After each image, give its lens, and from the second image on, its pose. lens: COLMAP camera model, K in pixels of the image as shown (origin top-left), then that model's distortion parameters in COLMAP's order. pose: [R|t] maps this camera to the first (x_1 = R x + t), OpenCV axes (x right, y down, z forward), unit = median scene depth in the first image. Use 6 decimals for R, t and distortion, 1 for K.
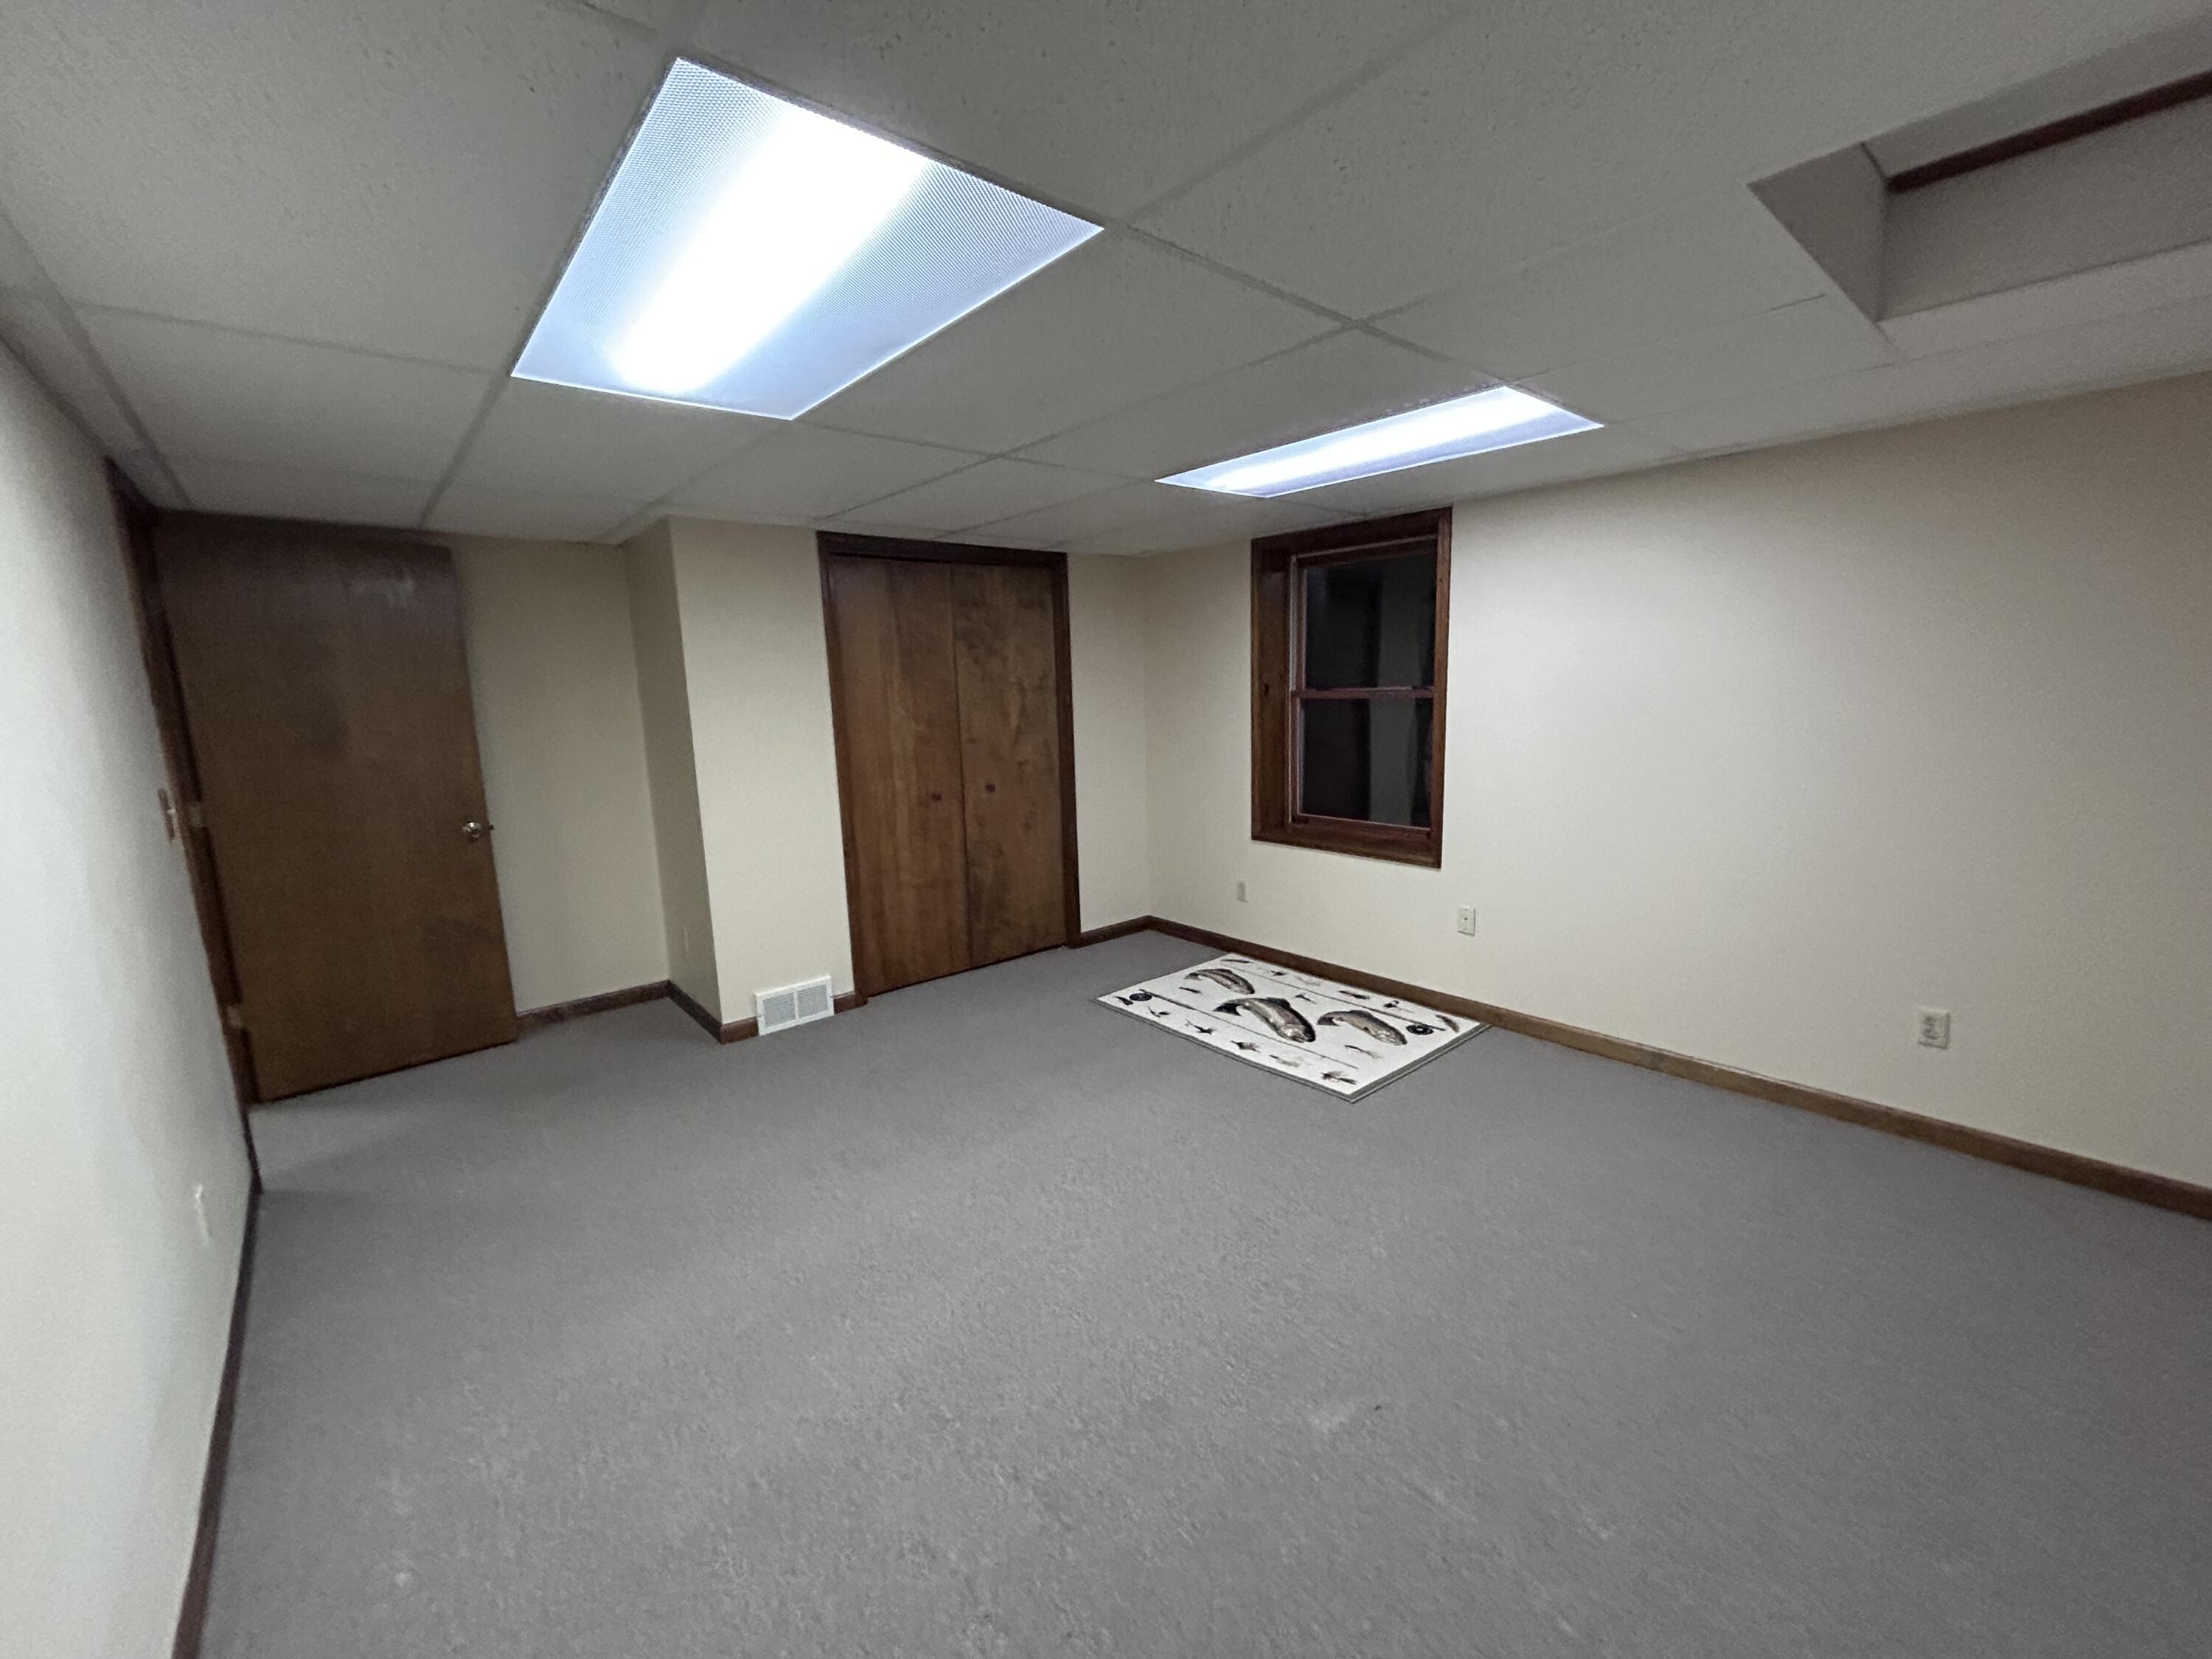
lens RADIAL K [[892.9, 0, 1104.7], [0, 892.9, 828.6], [0, 0, 1]] dist [0.004012, 0.000726]
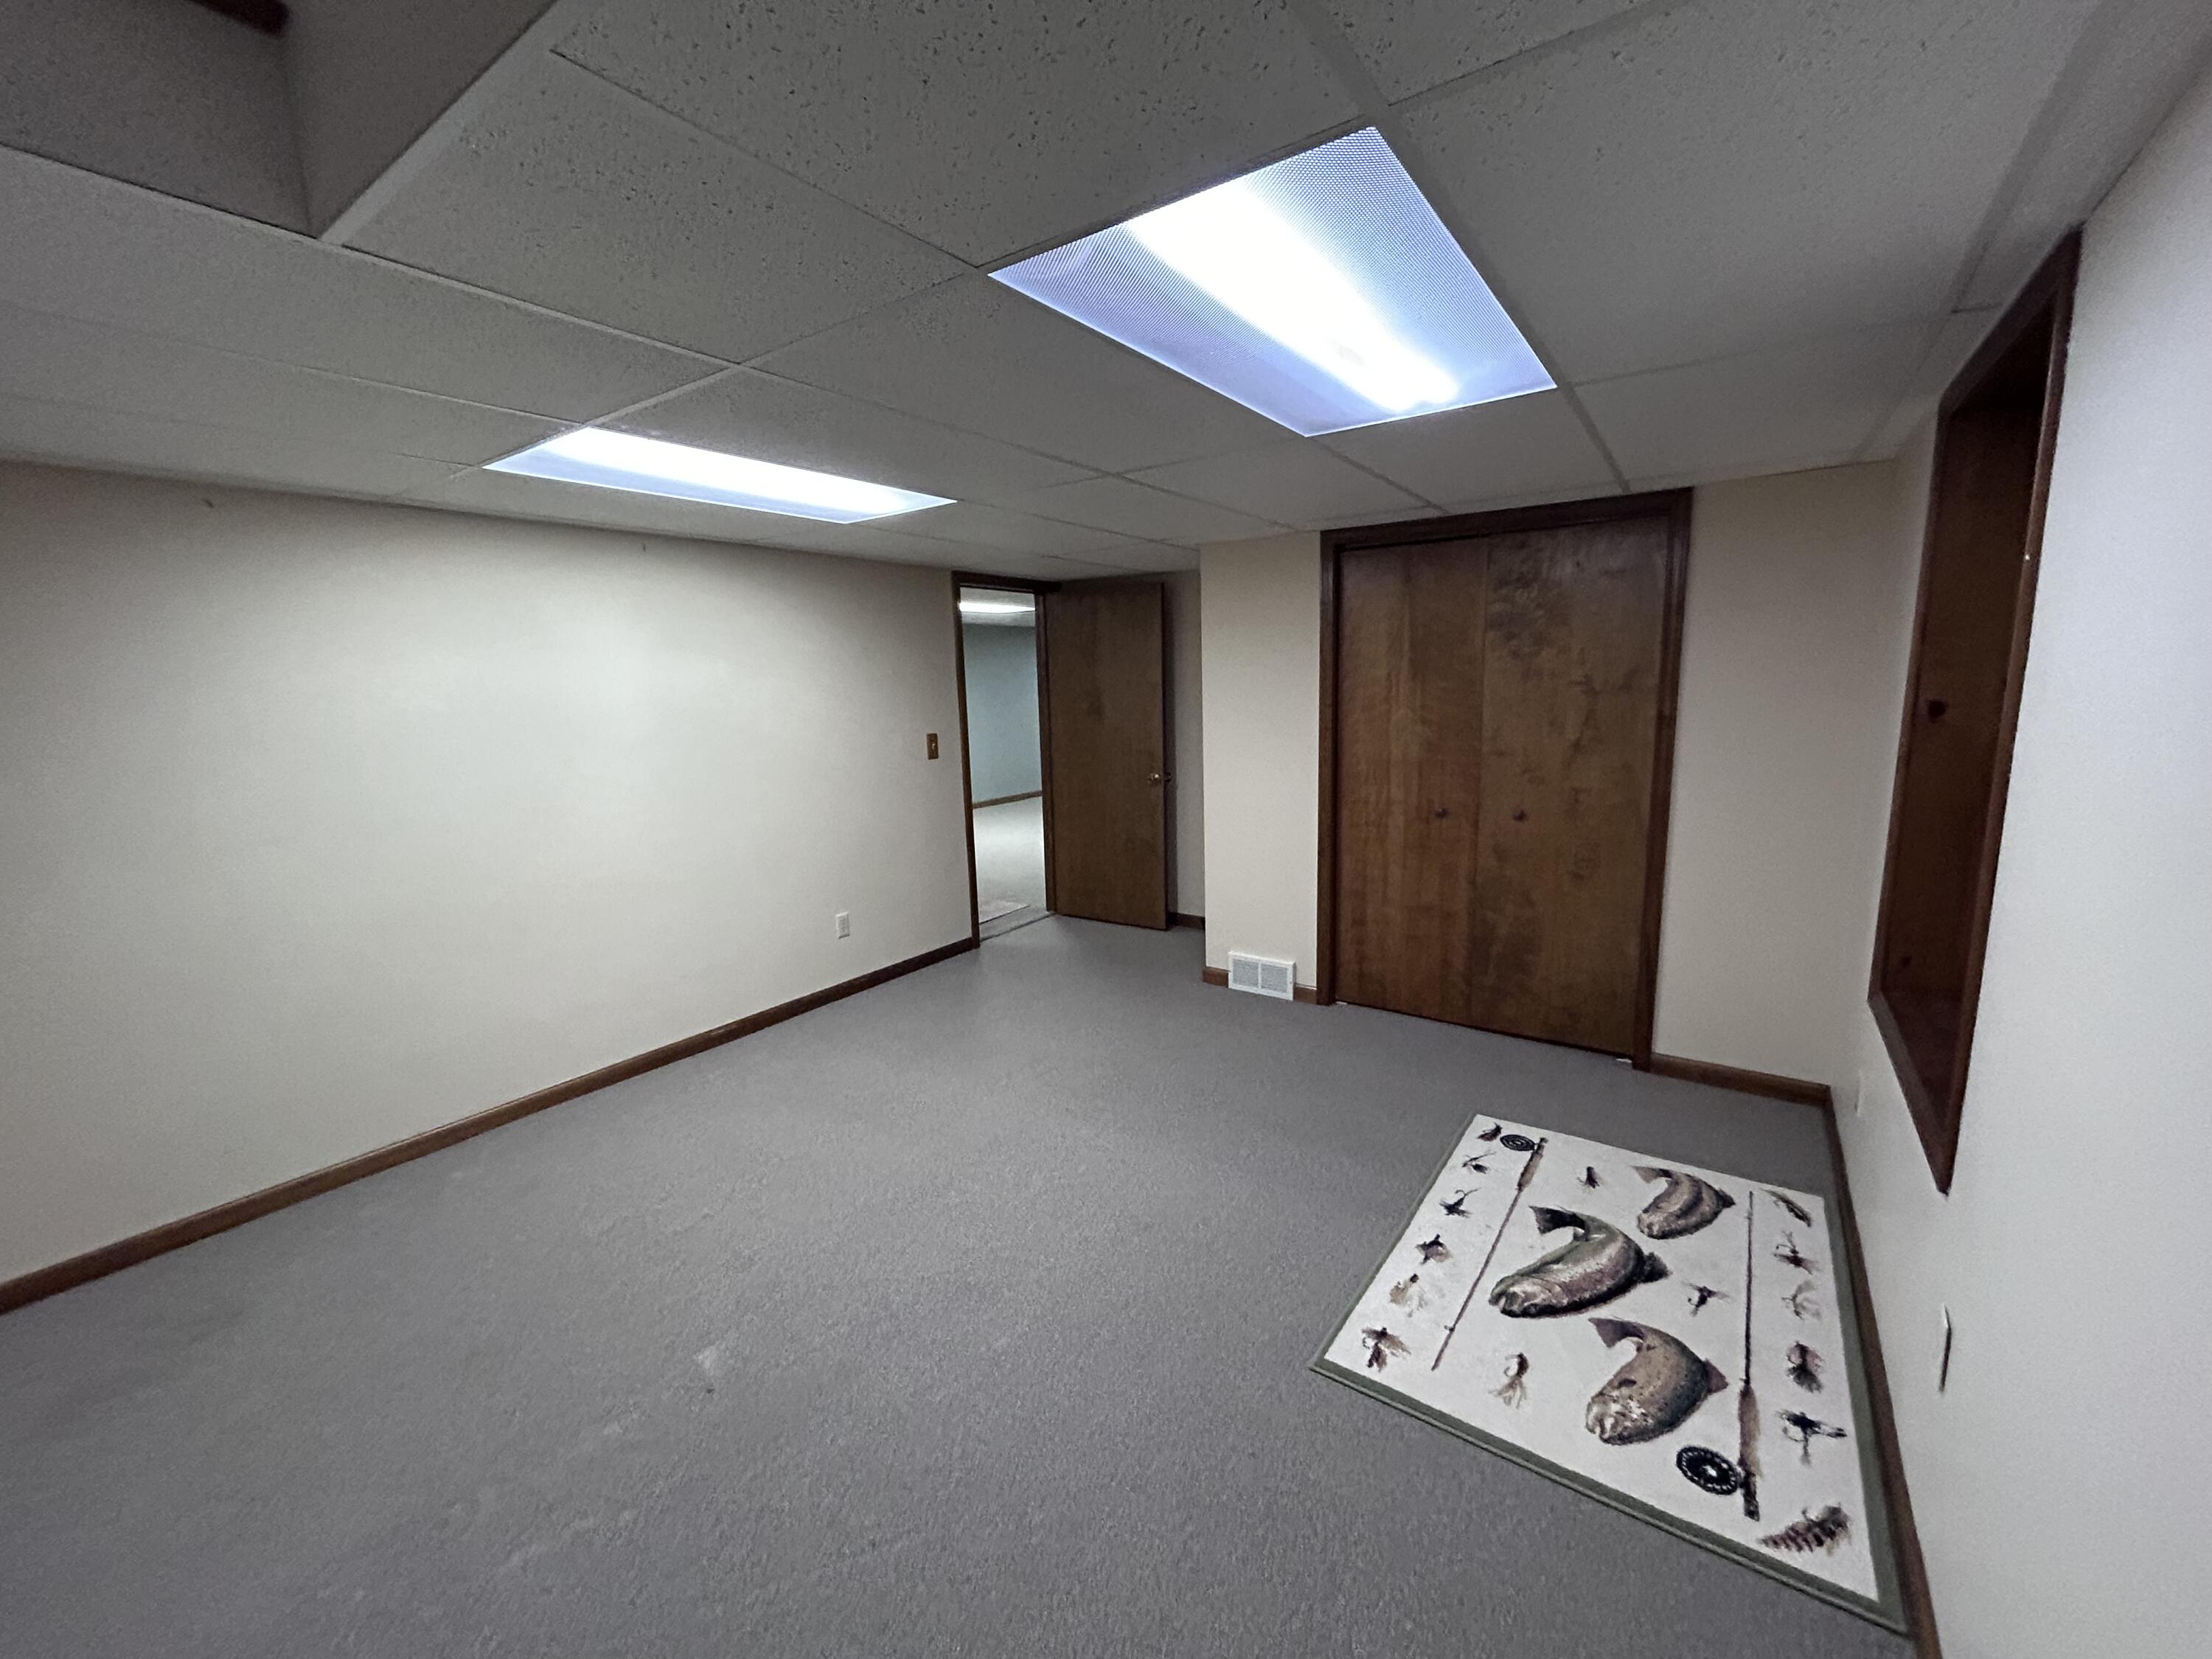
lens RADIAL K [[892.9, 0, 1095.8], [0, 892.9, 818.5], [0, 0, 1]] dist [0.004012, 0.000726]
pose [[0.241510, 0.173348, -0.954790, 0.574020], [-0.144160, 0.979407, 0.141353, -0.107662], [0.959630, 0.103505, 0.261527, 0.470674]]
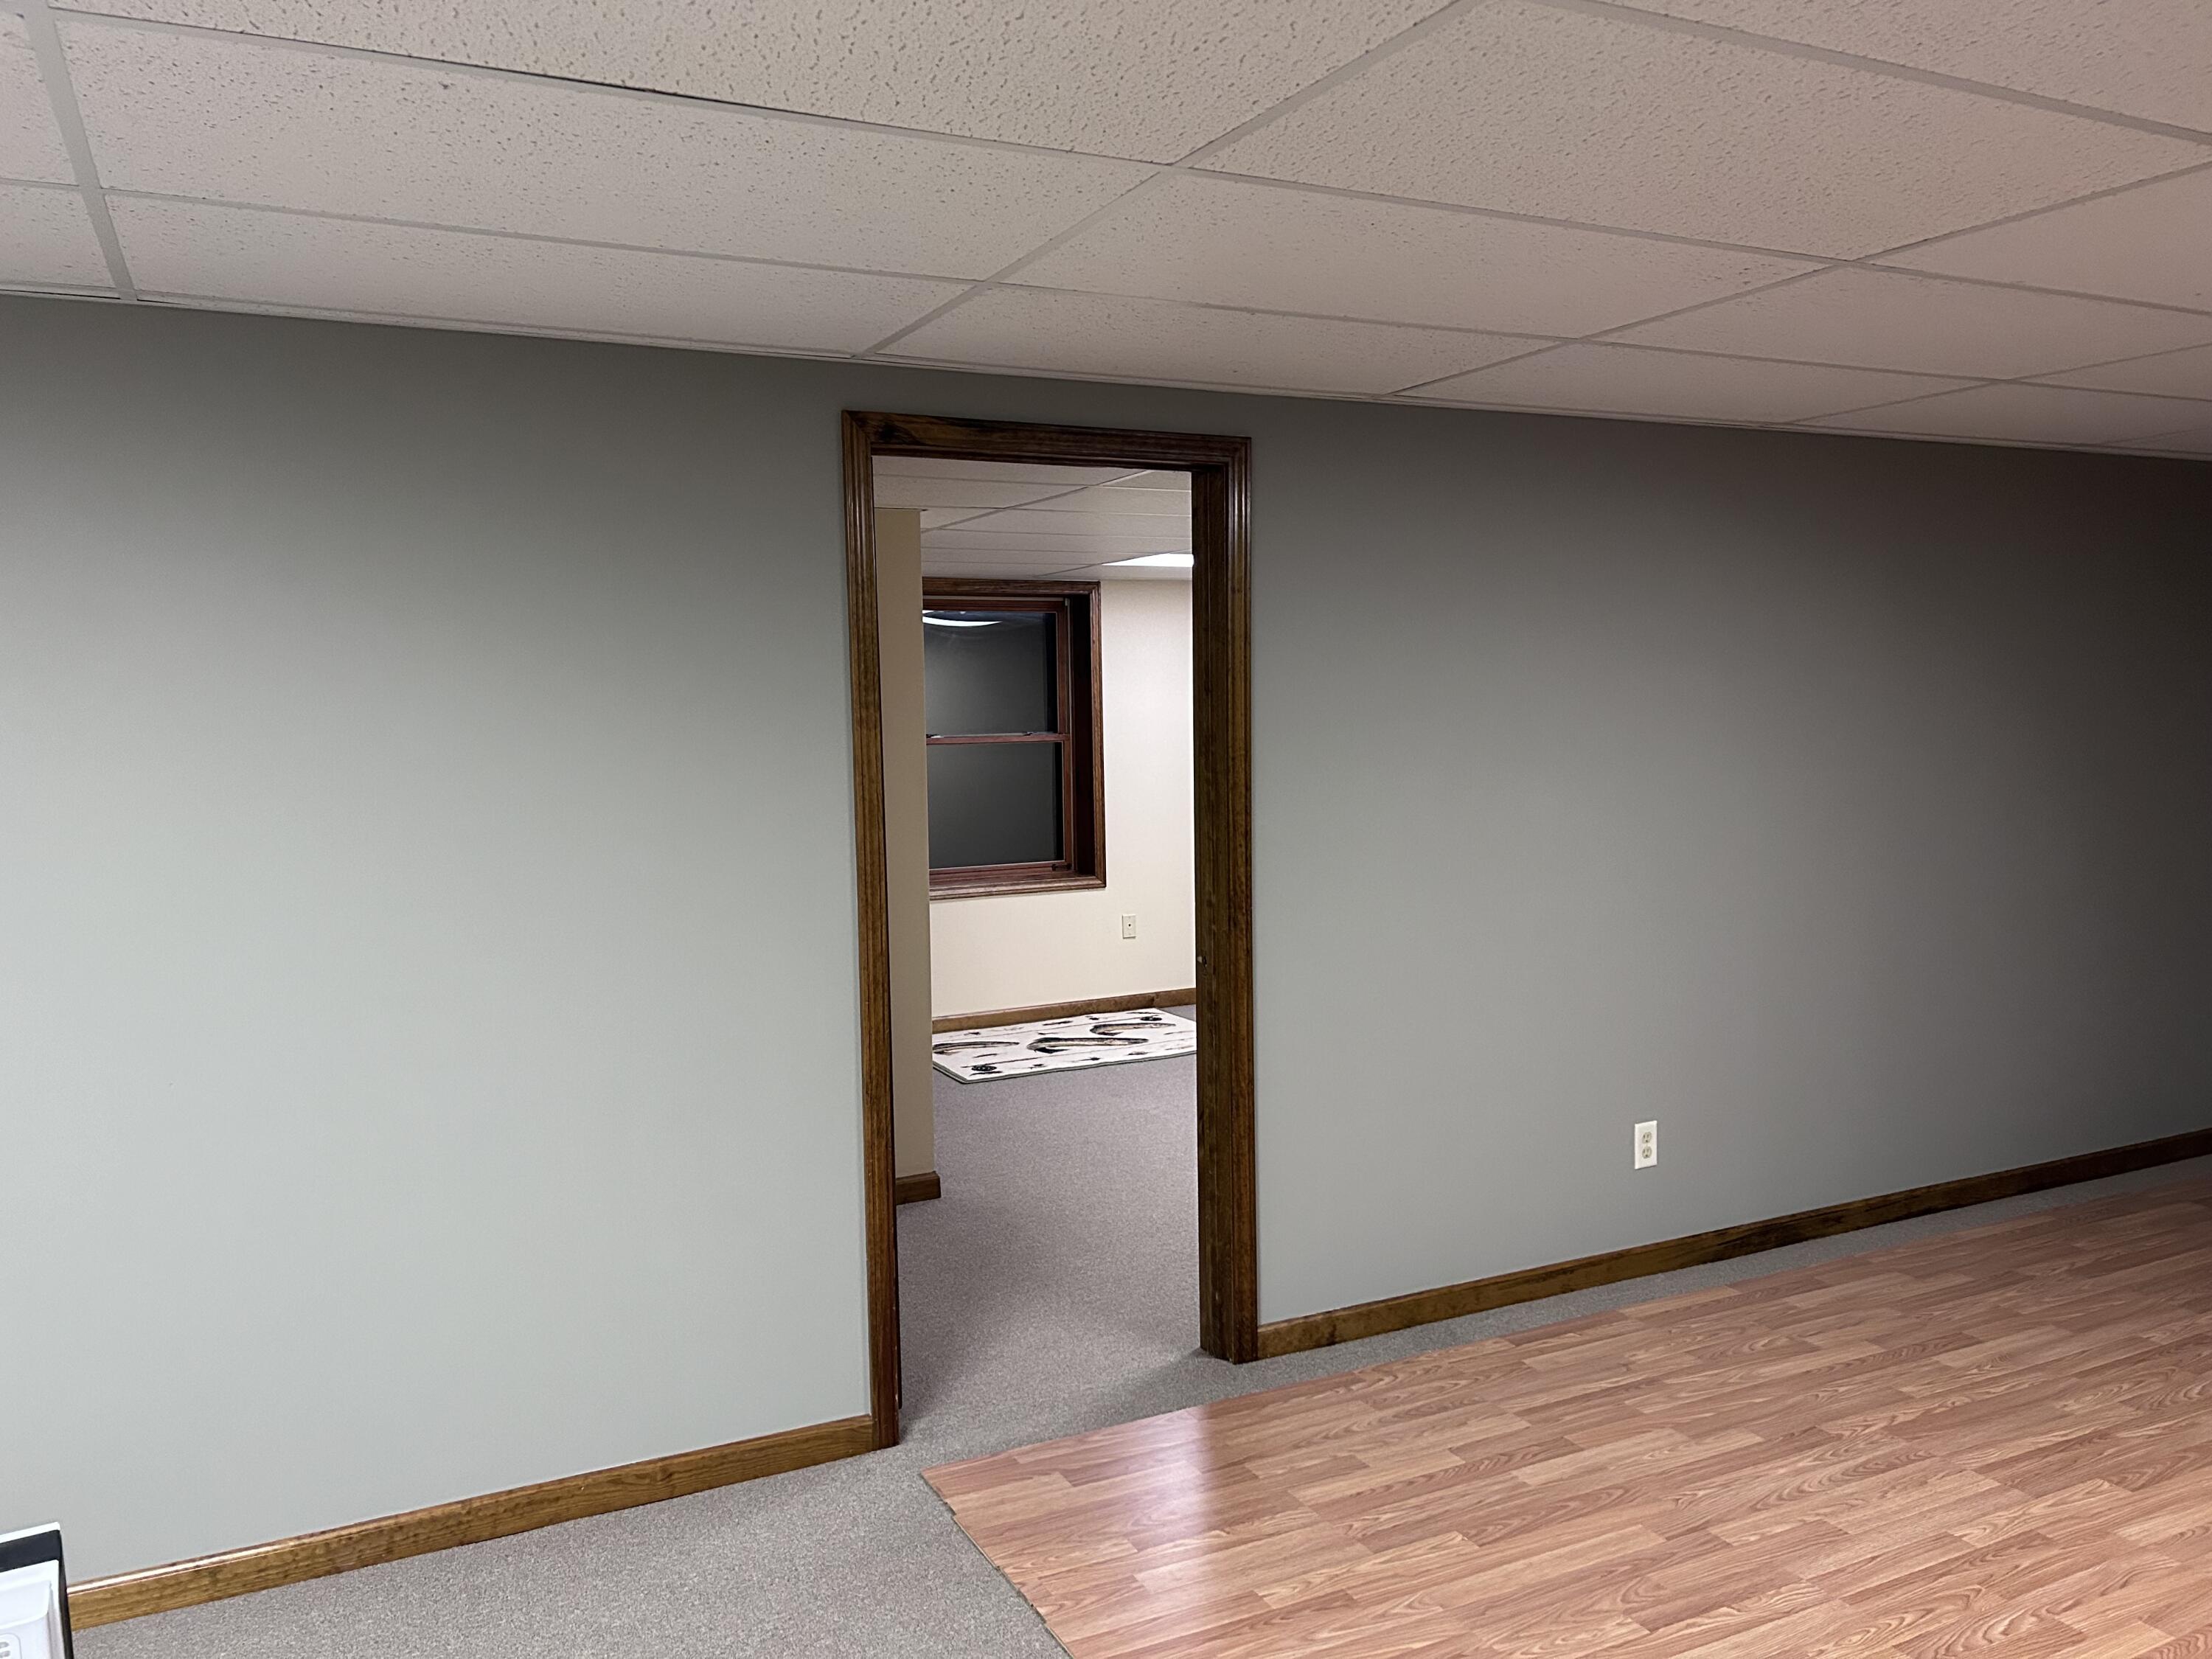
lens RADIAL K [[1662.0, 0, 1092.5], [0, 1662.0, 852.2], [0, 0, 1]] dist [0.068881, -0.064572]
pose [[0.240497, -0.067246, 0.968318, -1.537715], [0.173650, 0.984484, 0.025240, -0.050875], [-0.954991, 0.162078, 0.248442, 0.431195]]
